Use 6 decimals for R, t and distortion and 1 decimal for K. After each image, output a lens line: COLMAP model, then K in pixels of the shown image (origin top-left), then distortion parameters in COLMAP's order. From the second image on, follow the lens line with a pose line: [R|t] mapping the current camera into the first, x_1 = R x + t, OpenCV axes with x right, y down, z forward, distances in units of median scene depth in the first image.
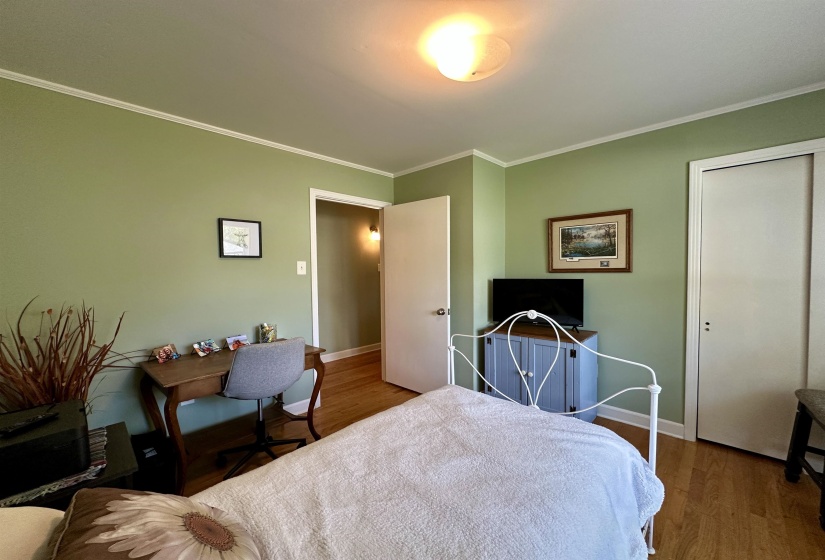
lens RADIAL K [[329.2, 0, 412.5], [0, 329.2, 280.0], [0, 0, 1]] dist [0.000203, 0.000080]
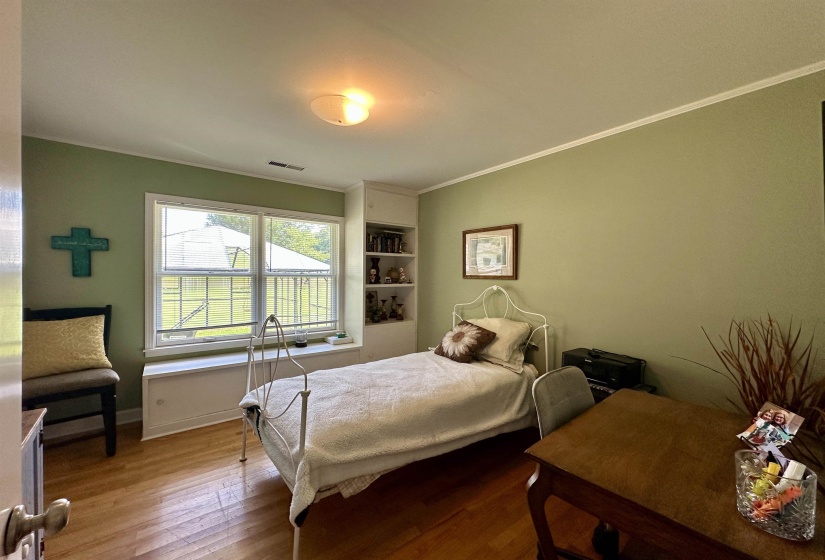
lens RADIAL K [[329.2, 0, 412.5], [0, 329.2, 280.0], [0, 0, 1]] dist [0.000203, 0.000080]
pose [[-0.991555, 0.004844, 0.129599, -0.309075], [0.010840, 0.998901, 0.045601, -0.079477], [-0.129235, 0.046621, -0.990517, 2.731154]]
